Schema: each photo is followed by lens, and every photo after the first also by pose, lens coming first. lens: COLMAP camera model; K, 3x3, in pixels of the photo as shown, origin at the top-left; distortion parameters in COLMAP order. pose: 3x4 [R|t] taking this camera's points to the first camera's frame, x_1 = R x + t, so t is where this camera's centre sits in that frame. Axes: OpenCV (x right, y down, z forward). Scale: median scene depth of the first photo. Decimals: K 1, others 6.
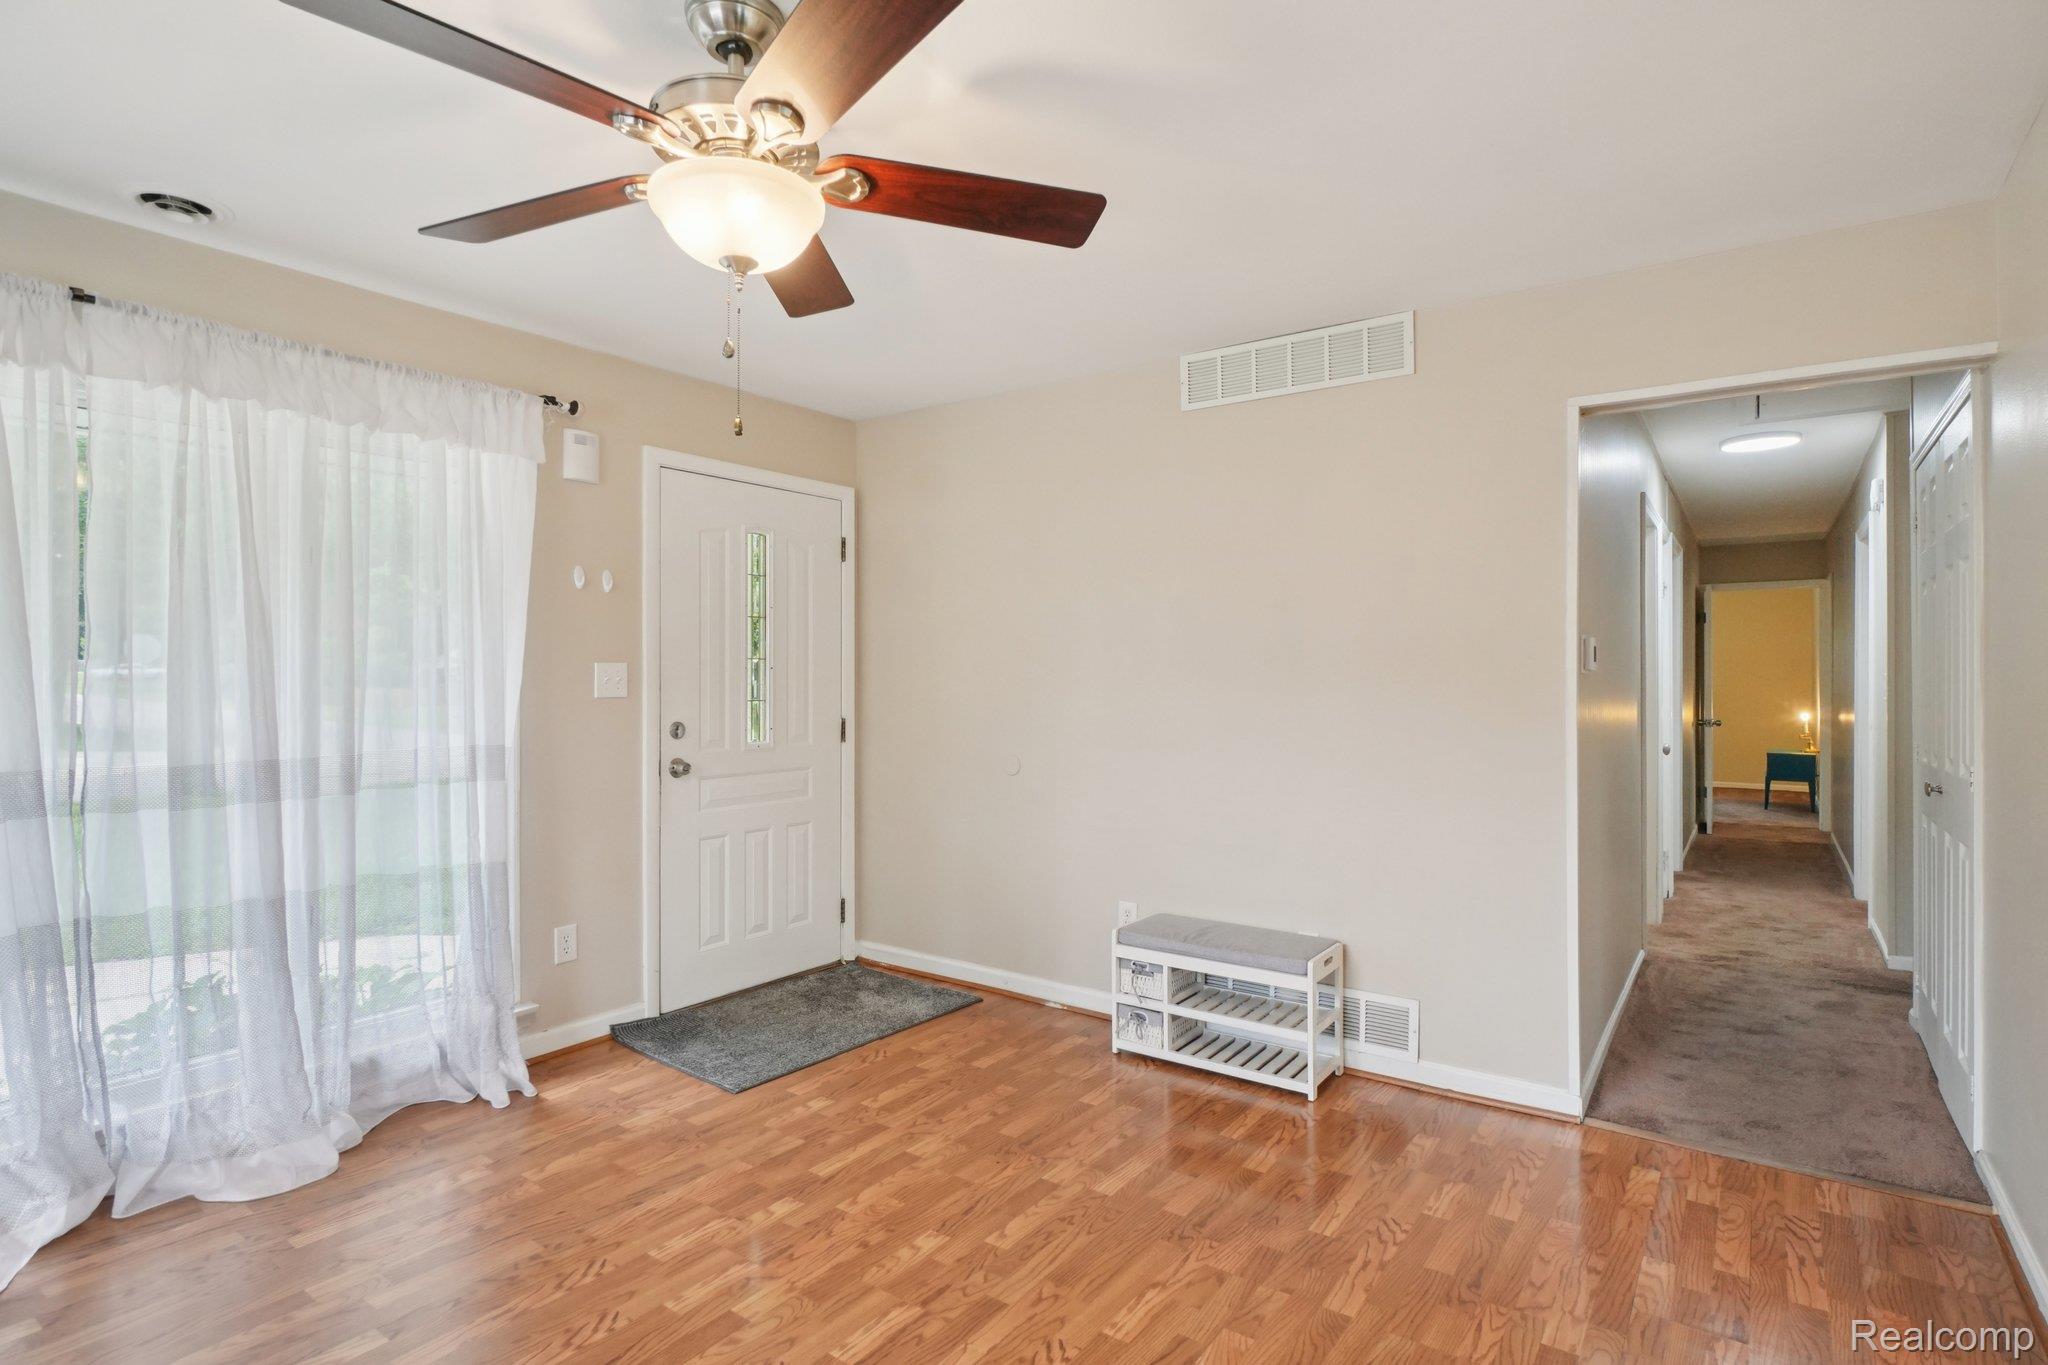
lens RADIAL K [[1069.6, 0, 1029.6], [0, 1069.6, 676.5], [0, 0, 1]] dist [-0.001200, 0.000553]
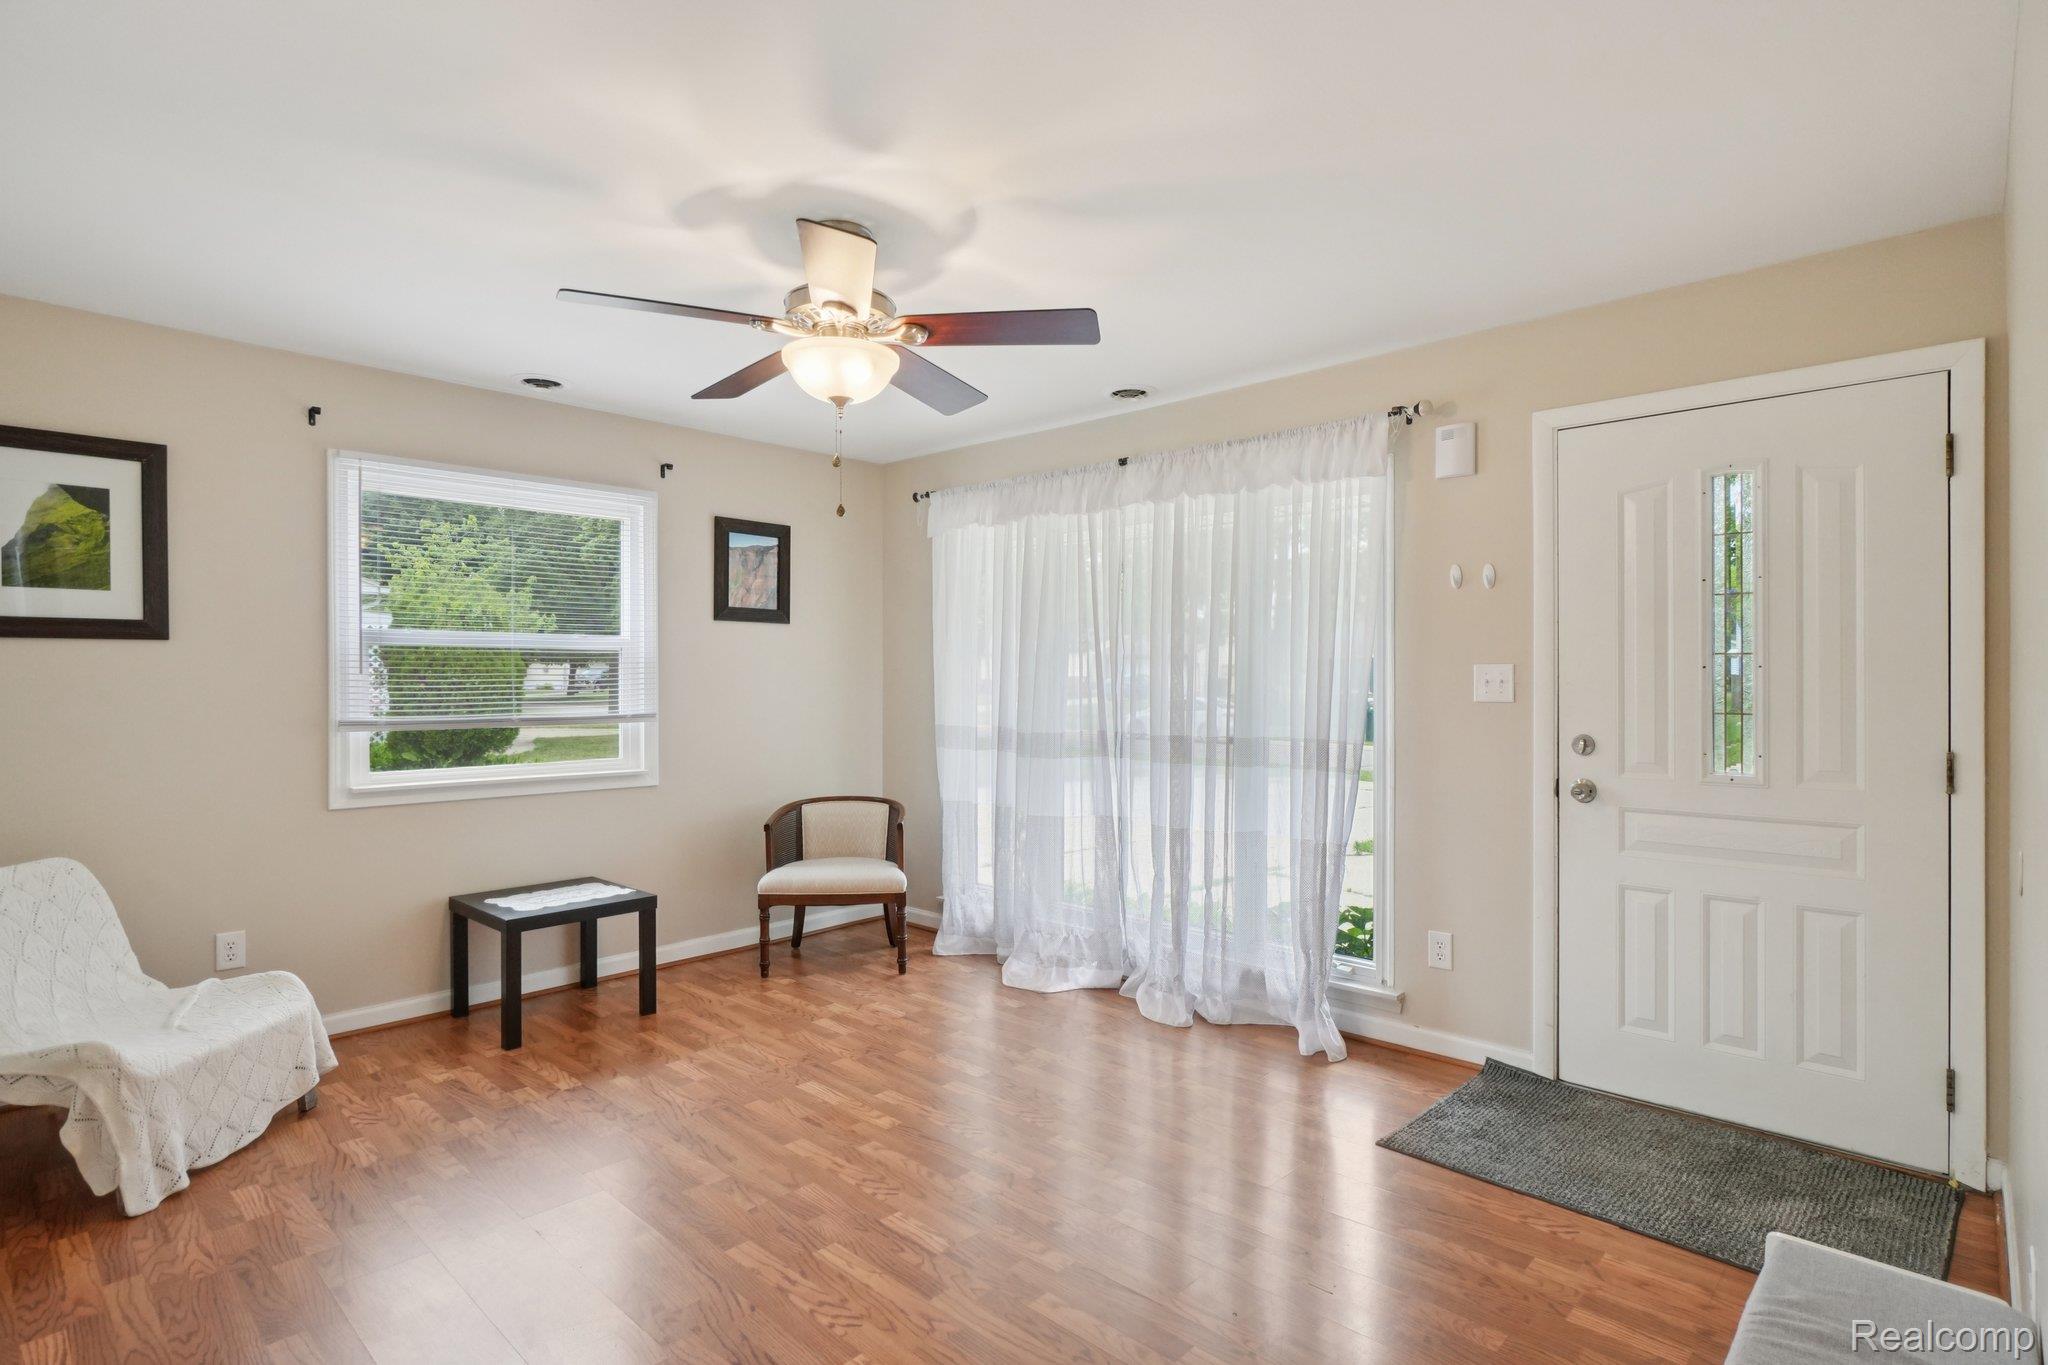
lens RADIAL K [[1069.6, 0, 1034.3], [0, 1069.6, 683.0], [0, 0, 1]] dist [-0.001200, 0.000553]
pose [[-0.161581, 0.001035, -0.986859, 0.566926], [-0.001363, 0.999998, 0.001272, 0.002838], [0.986859, 0.001551, -0.161579, 0.745624]]
